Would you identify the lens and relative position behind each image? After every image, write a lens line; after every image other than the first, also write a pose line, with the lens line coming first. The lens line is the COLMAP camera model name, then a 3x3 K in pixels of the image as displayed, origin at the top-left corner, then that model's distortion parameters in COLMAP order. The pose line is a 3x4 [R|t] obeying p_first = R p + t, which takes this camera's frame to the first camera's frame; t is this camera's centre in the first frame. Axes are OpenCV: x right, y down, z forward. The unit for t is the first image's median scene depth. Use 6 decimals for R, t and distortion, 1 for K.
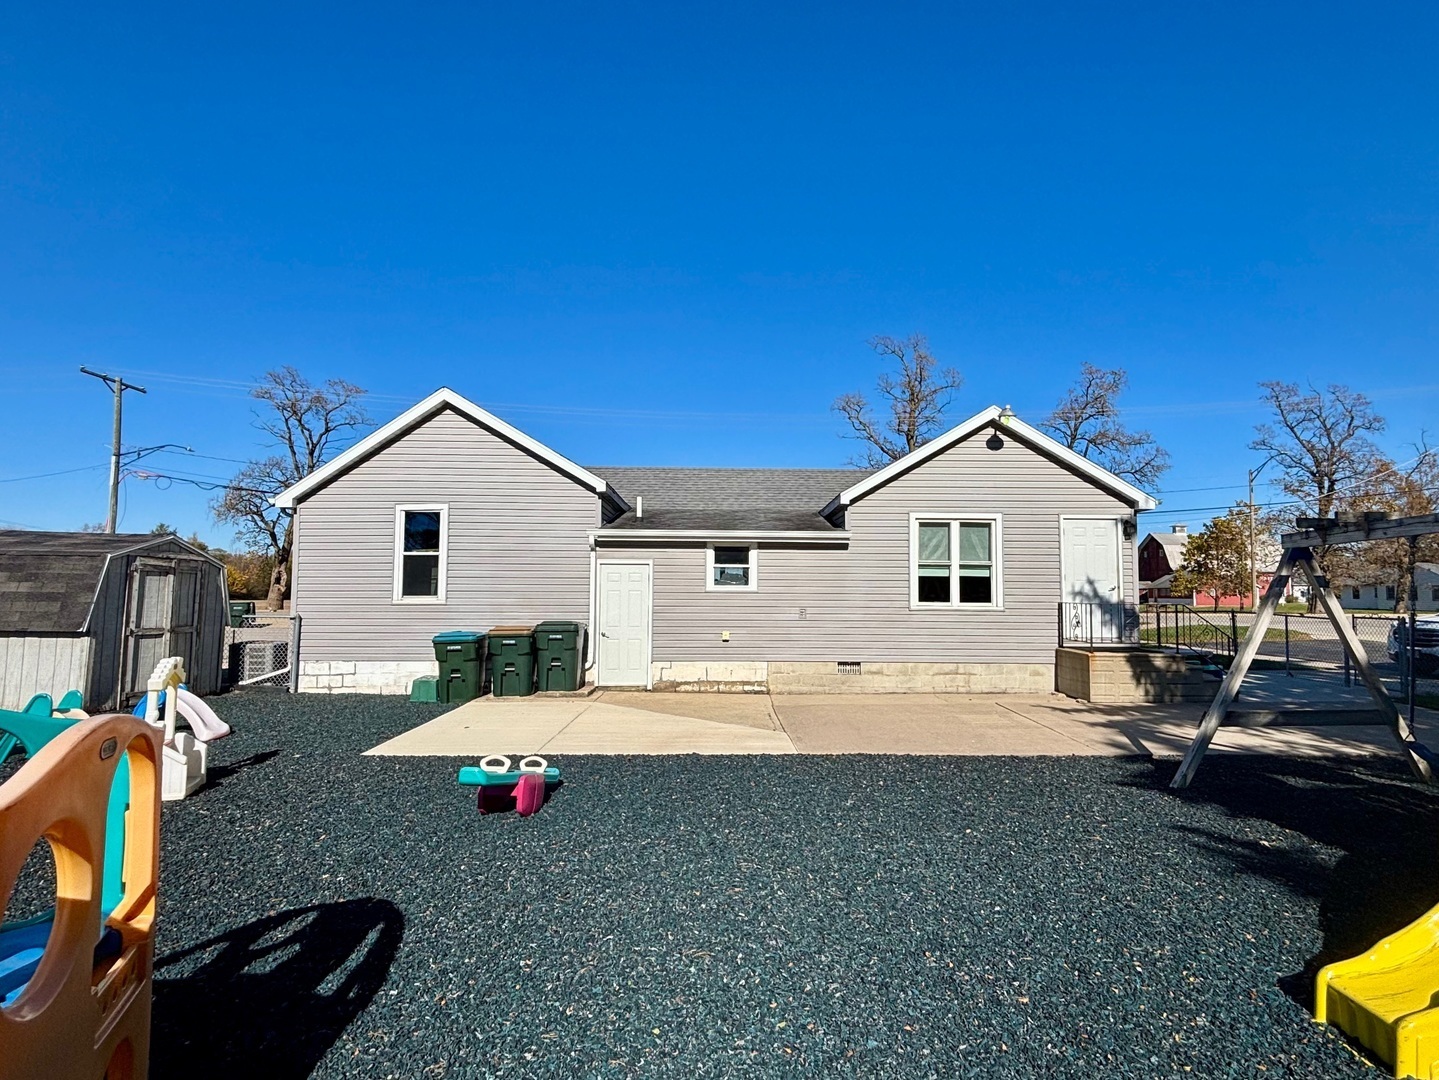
lens RADIAL K [[772.2, 0, 720.4], [0, 772.2, 531.5], [0, 0, 1]] dist [0.034584, 0.000075]
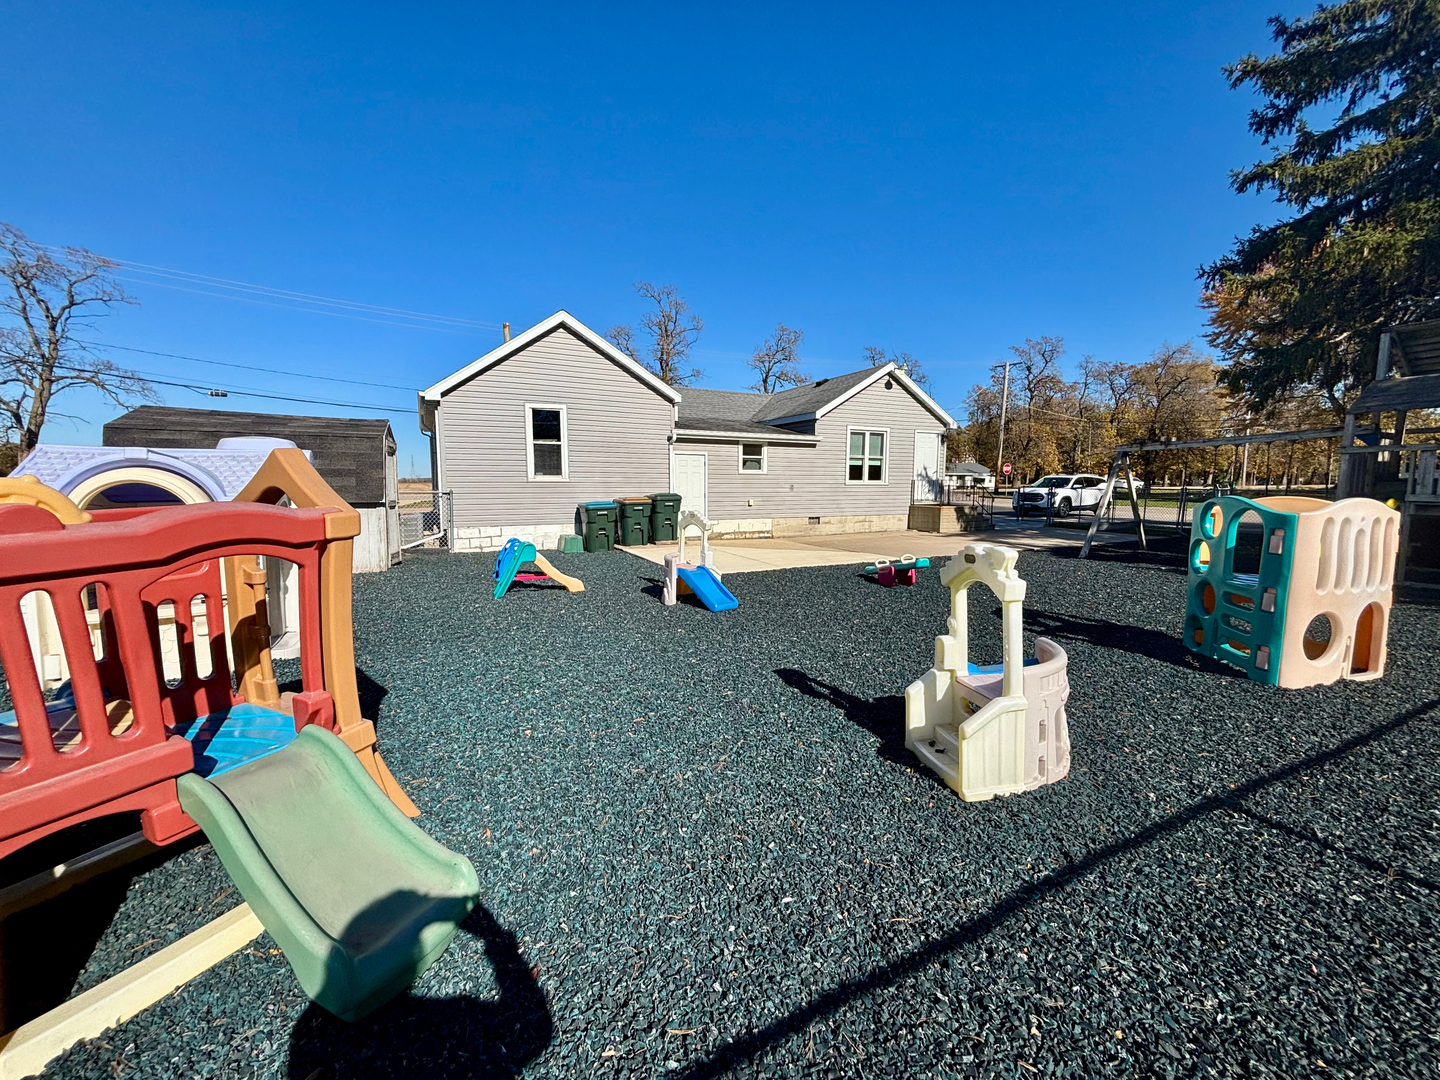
lens RADIAL K [[583.2, 0, 721.2], [0, 583.2, 538.8], [0, 0, 1]] dist [0.005772, -0.001682]
pose [[0.900875, -0.044879, 0.431753, -0.544946], [-0.032695, 0.984800, 0.170586, 0.010007], [-0.432846, -0.167792, 0.885714, -0.016958]]
